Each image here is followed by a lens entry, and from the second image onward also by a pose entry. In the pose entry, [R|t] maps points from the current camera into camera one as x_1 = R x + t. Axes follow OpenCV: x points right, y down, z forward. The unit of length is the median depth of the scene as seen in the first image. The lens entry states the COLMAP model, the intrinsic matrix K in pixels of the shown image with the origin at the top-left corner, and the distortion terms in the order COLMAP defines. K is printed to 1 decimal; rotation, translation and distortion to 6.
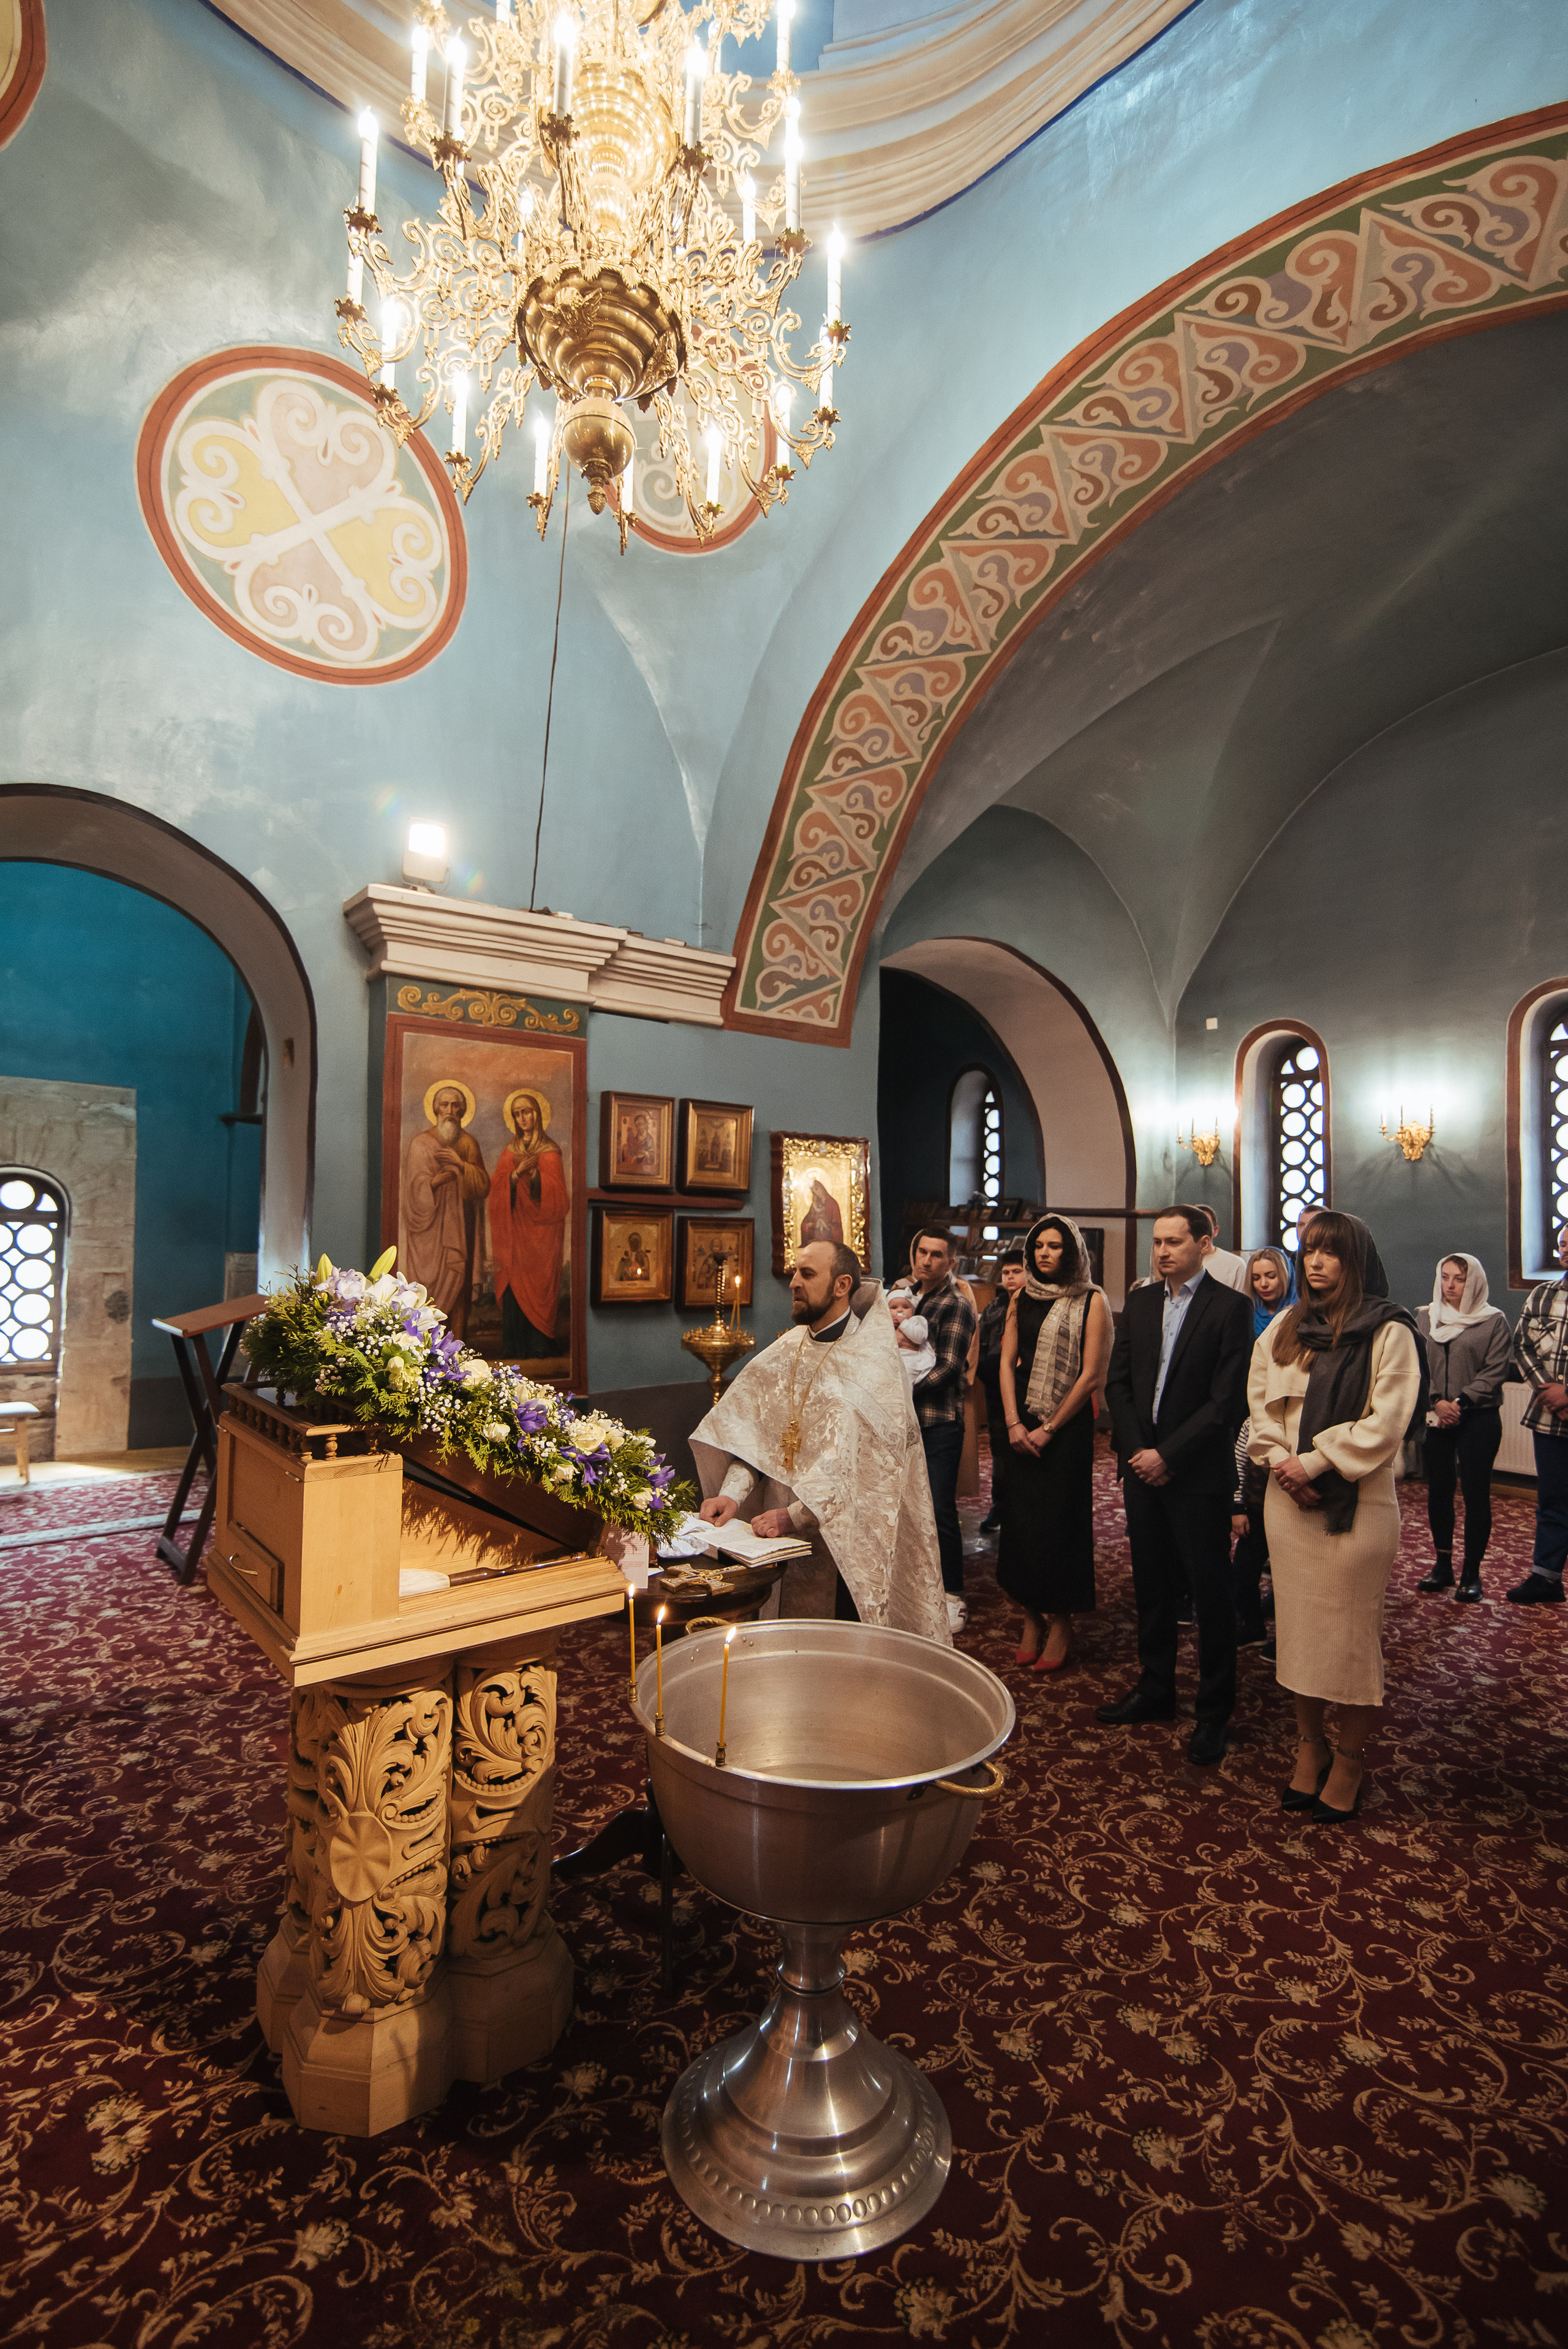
lens RADIAL K [[1101.6, 0, 798.3], [0, 1101.6, 1172.4], [0, 0, 1]] dist [-0.019522, -0.000217]
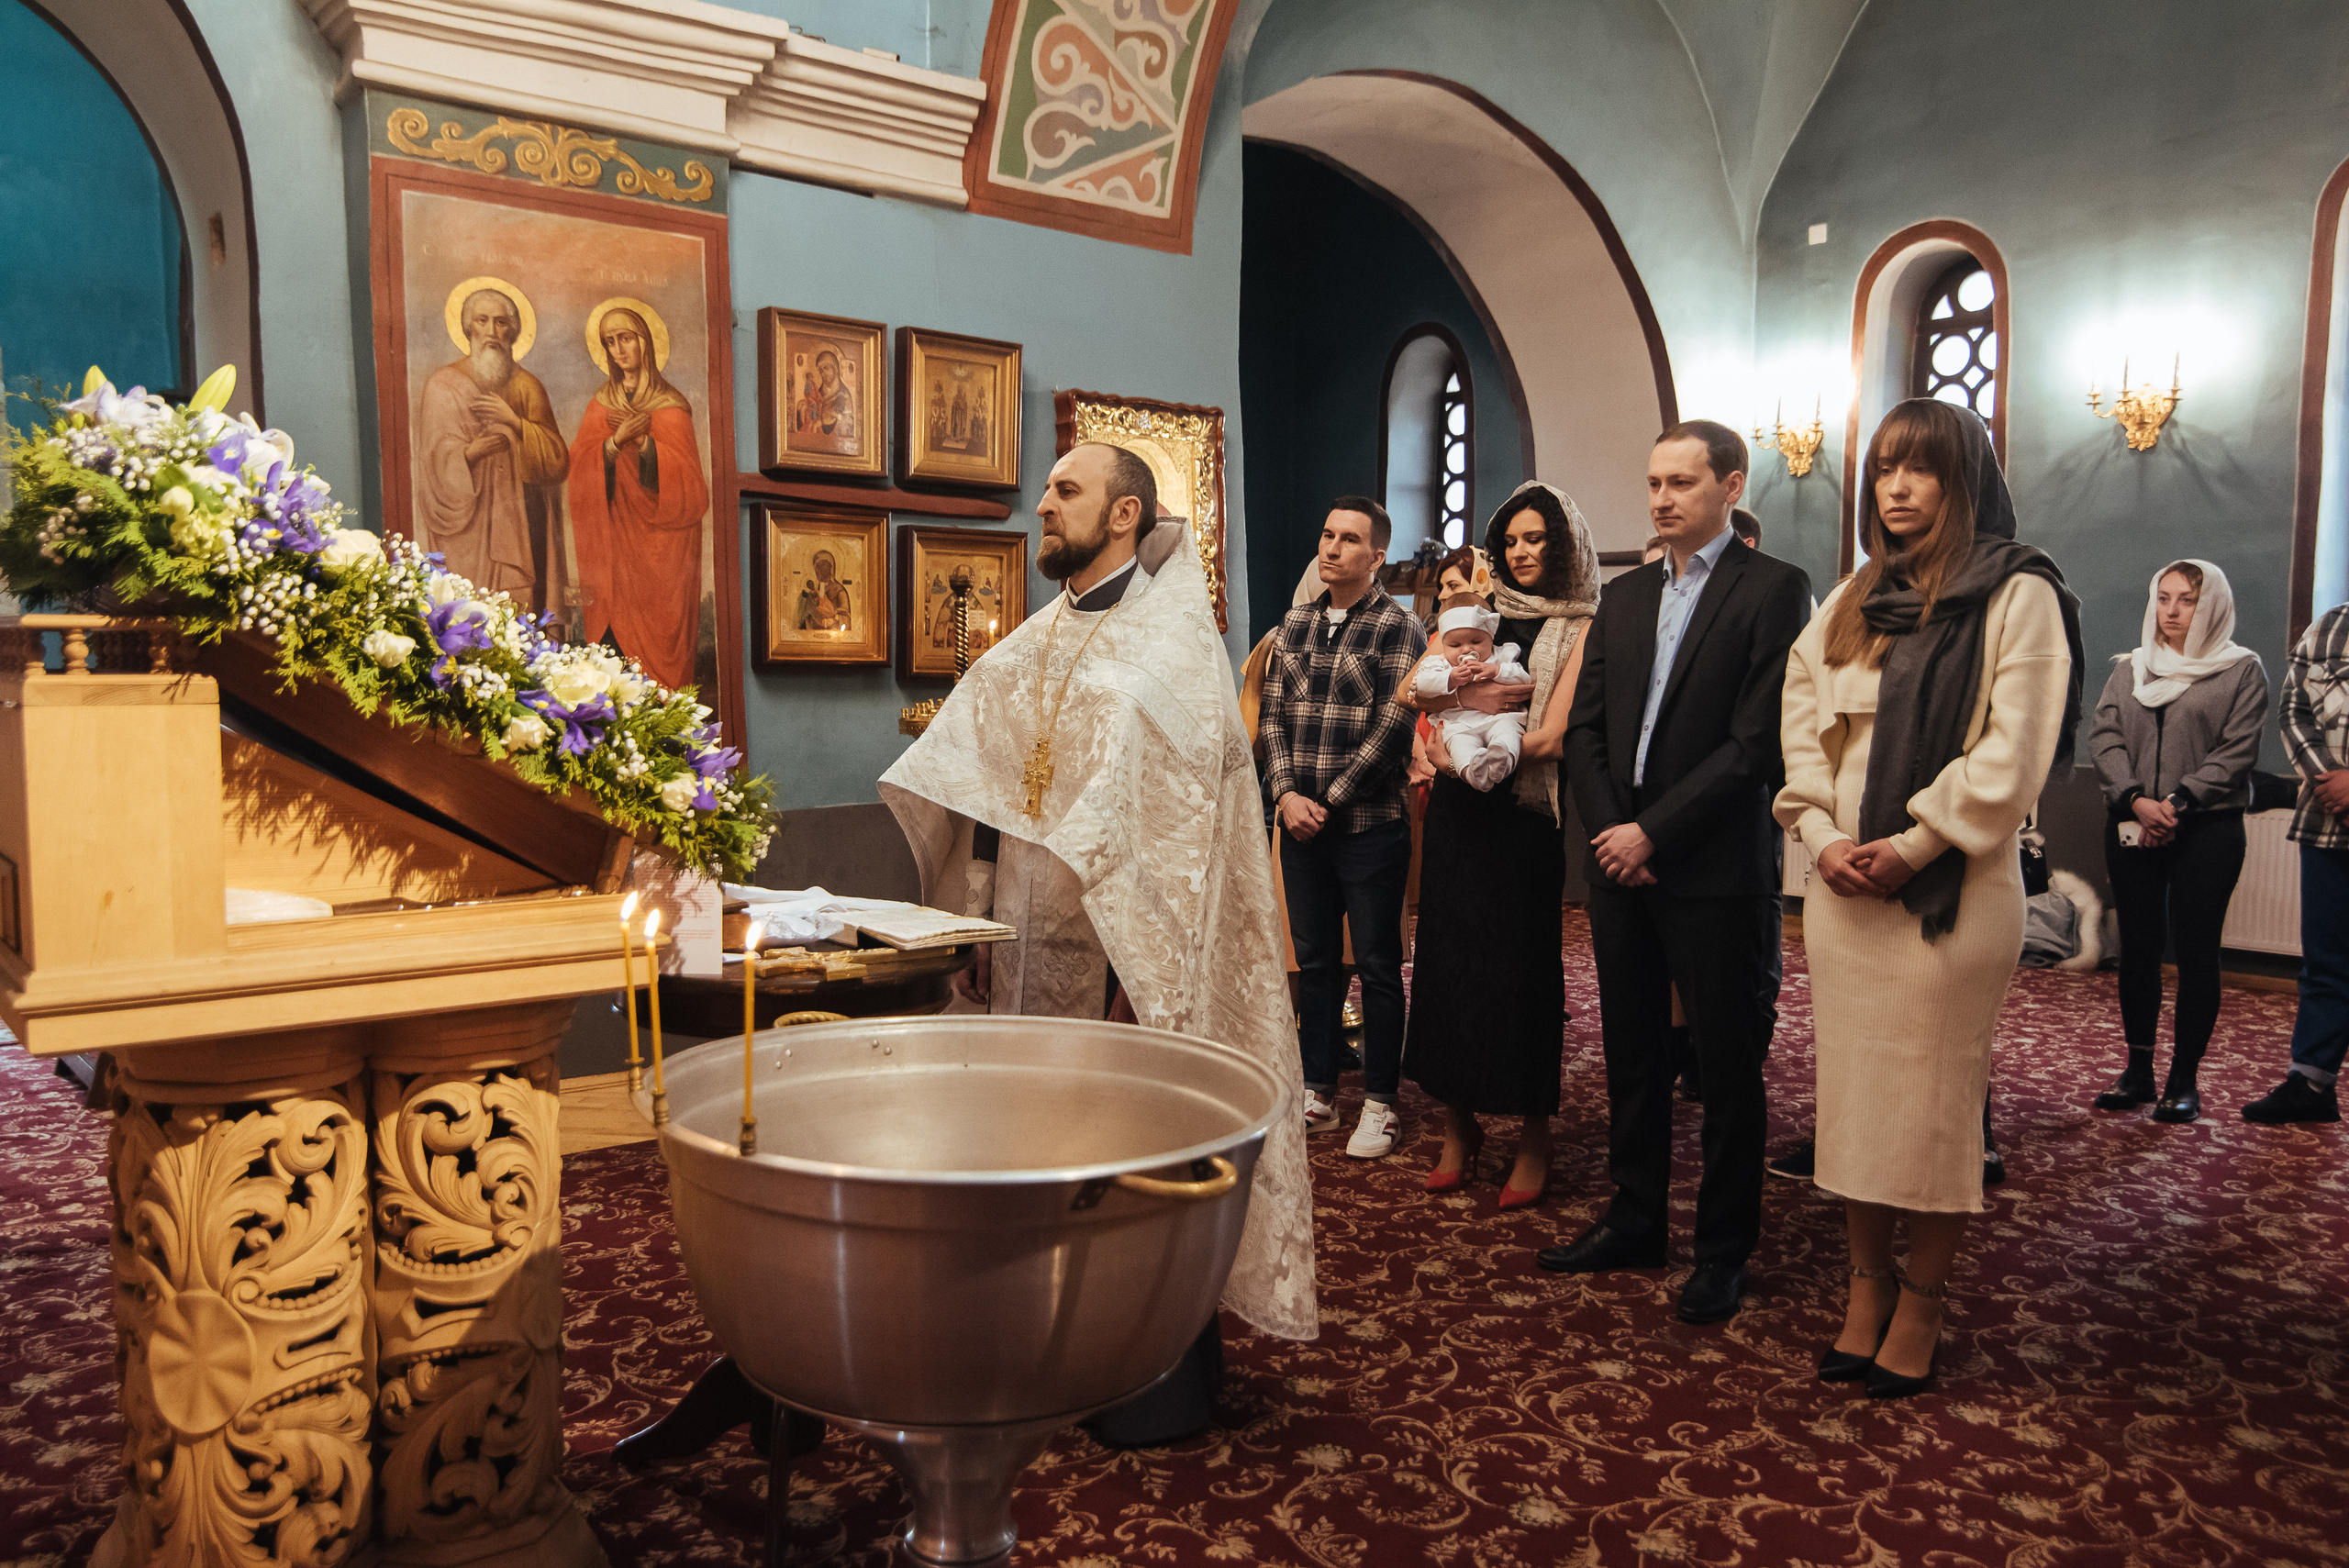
lens RADIAL K [[1757.5, 0, 1174.5], [0, 1757.5, 784.0], [0, 0, 1]] dist [0.004791, -0.003835]
pose [[0.999952, -0.009215, -0.003291, 0.082984], [0.009545, 0.992630, 0.120809, 0.121479], [0.002153, -0.120835, 0.992670, 0.049857]]
